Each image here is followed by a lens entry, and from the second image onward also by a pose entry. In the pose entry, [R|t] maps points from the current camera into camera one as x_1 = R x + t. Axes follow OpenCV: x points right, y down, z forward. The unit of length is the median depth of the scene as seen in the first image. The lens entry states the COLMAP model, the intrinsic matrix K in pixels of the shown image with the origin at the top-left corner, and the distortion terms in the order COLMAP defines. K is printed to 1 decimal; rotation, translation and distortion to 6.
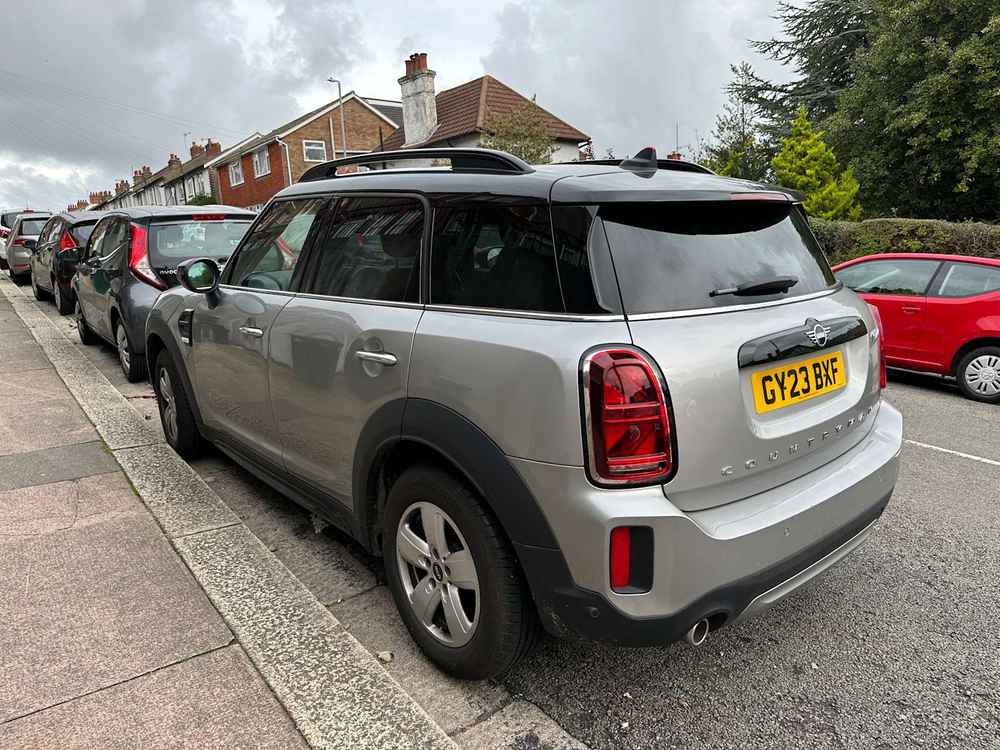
lens RADIAL K [[673.0, 0, 501.2], [0, 673.0, 377.6], [0, 0, 1]] dist [0.056096, -0.000691]
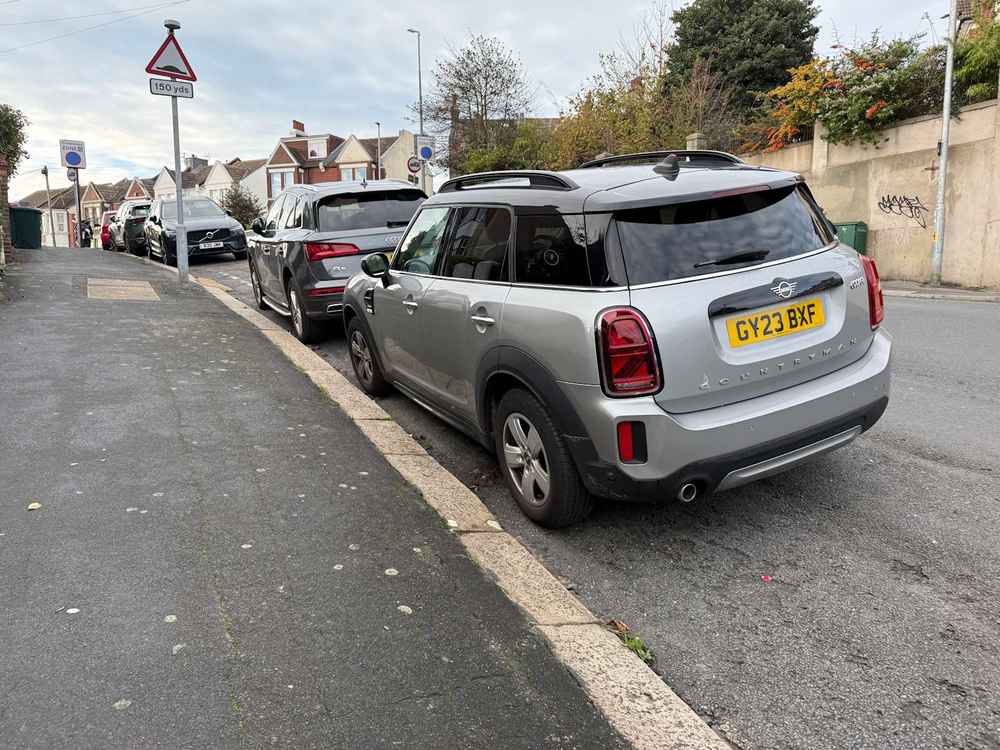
lens RADIAL K [[657.7, 0, 495.7], [0, 657.7, 372.1], [0, 0, 1]] dist [0.000367, -0.001106]
pose [[0.966914, -0.028953, -0.253456, 0.239403], [0.046004, 0.997040, 0.061608, -0.004156], [0.250922, -0.071230, 0.965383, -0.470649]]
